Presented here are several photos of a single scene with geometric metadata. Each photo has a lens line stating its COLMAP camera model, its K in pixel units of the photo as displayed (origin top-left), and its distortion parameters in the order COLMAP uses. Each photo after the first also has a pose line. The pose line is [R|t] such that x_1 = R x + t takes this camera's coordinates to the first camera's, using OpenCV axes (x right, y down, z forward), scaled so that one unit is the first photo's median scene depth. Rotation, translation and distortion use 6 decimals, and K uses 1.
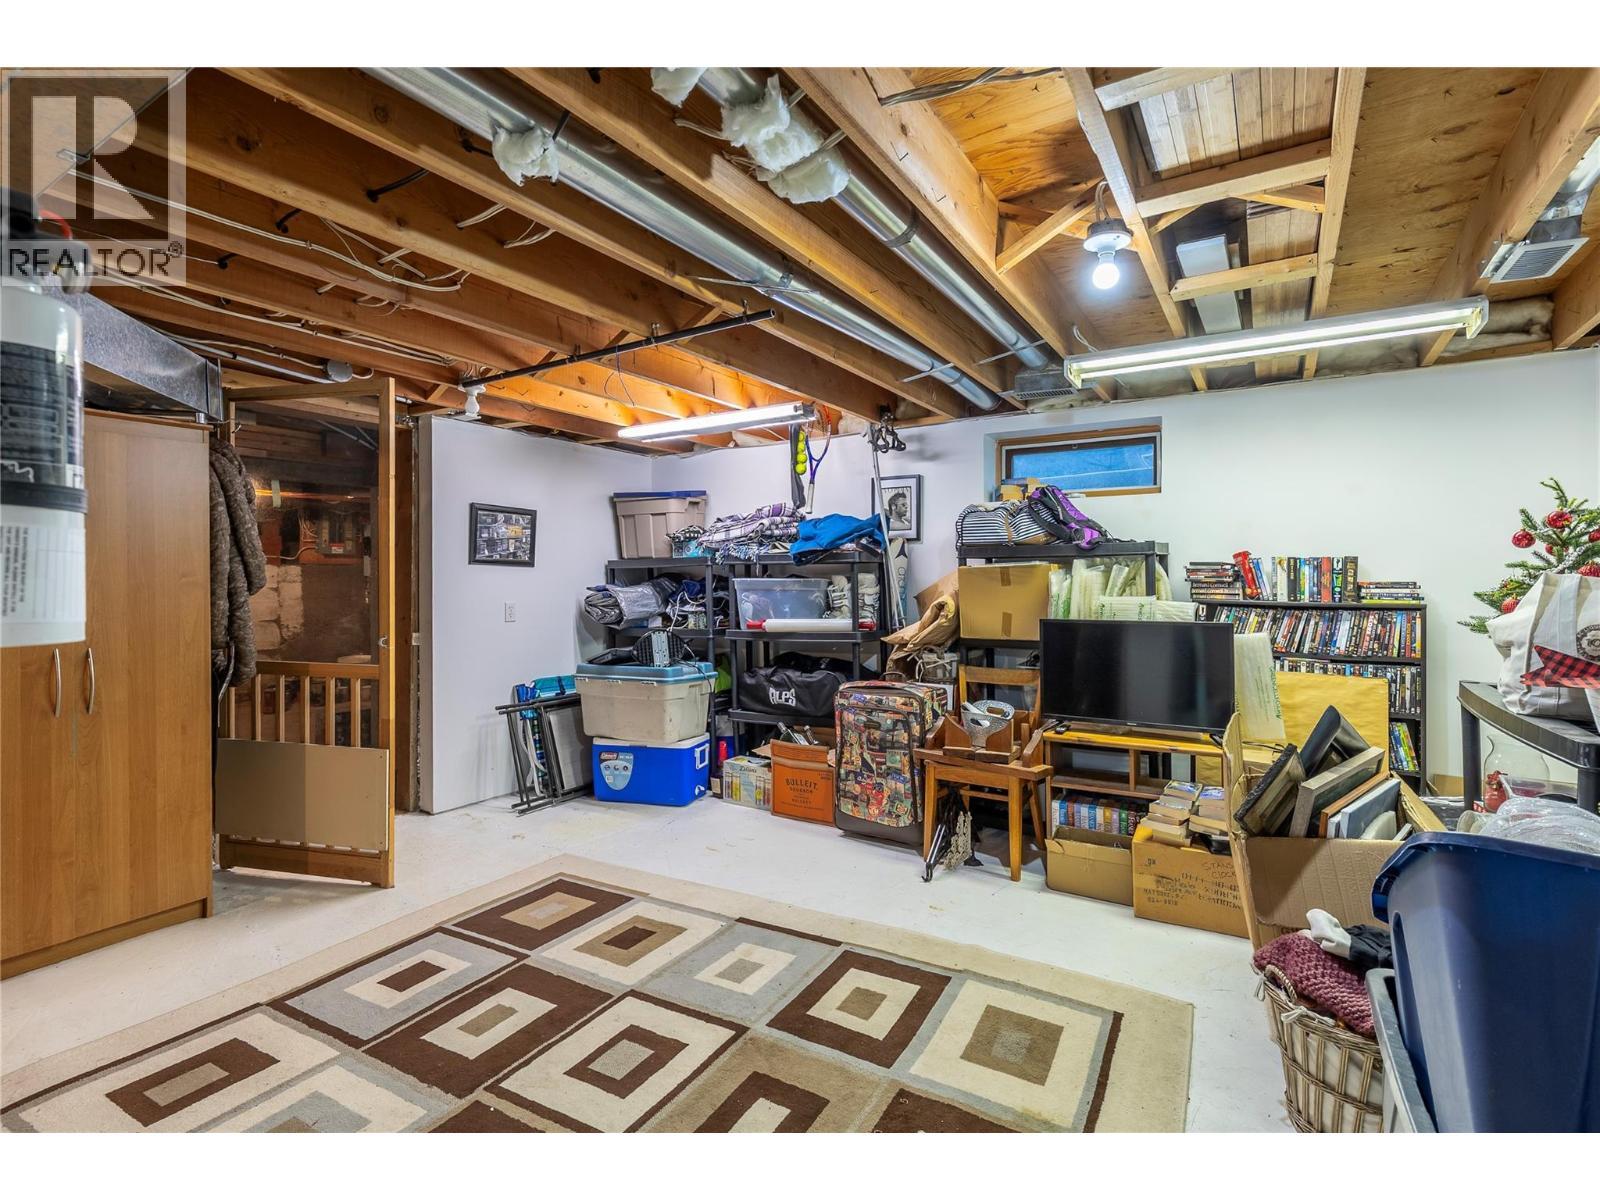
lens RADIAL K [[782.1, 0, 798.0], [0, 782.1, 545.2], [0, 0, 1]] dist [0.001236, -0.000301]
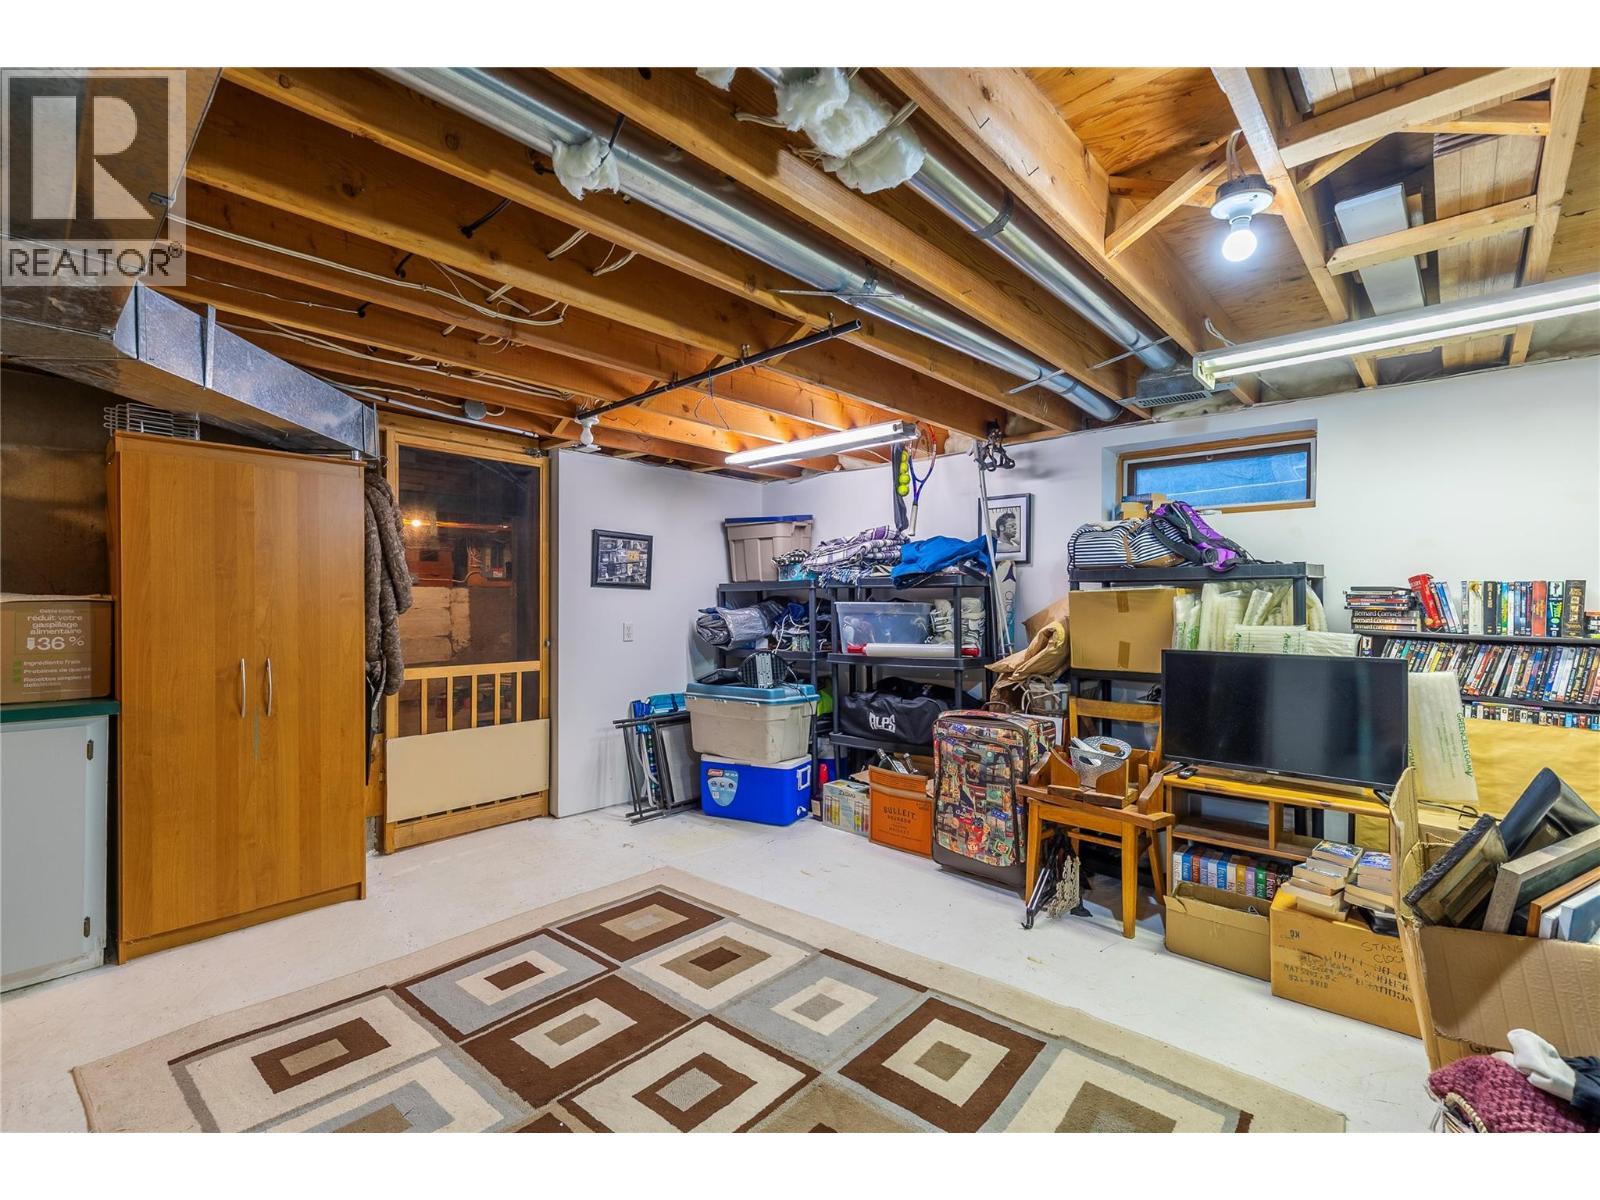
lens RADIAL K [[731.1, 0, 792.5], [0, 731.1, 584.3], [0, 0, 1]] dist [0.001401, -0.000096]
pose [[0.981075, 0.002590, -0.193610, 0.057280], [0.000976, 0.999832, 0.018319, 0.003726], [0.193625, -0.018161, 0.980907, 0.097846]]
